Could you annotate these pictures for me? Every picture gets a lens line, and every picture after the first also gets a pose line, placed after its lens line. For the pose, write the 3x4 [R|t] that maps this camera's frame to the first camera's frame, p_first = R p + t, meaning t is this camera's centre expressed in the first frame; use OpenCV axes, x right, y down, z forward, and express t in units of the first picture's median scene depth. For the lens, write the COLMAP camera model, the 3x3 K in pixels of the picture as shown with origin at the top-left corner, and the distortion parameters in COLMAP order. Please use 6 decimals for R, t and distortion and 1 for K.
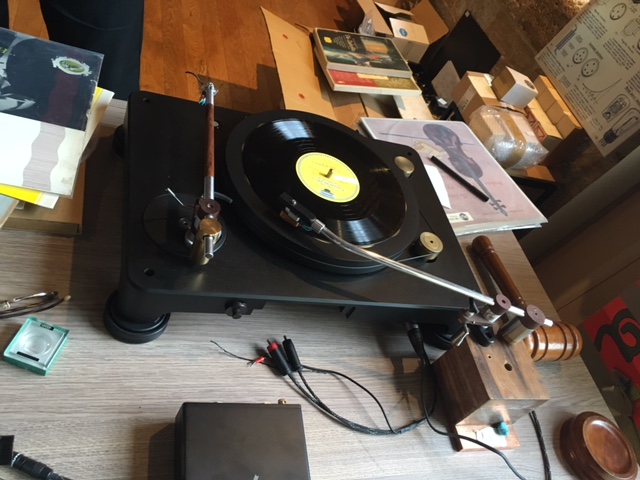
lens RADIAL K [[551.4, 0, 319.6], [0, 551.4, 238.2], [0, 0, 1]] dist [0.063946, -0.076850]
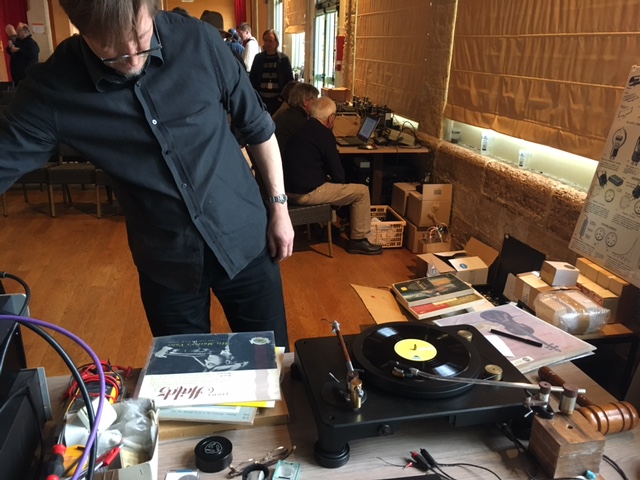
lens RADIAL K [[551.4, 0, 319.7], [0, 551.4, 239.5], [0, 0, 1]] dist [0.063946, -0.076850]
pose [[0.931162, -0.345621, -0.116116, 0.038414], [0.251634, 0.839649, -0.481321, 0.236116], [0.263851, 0.418969, 0.868819, -0.461182]]
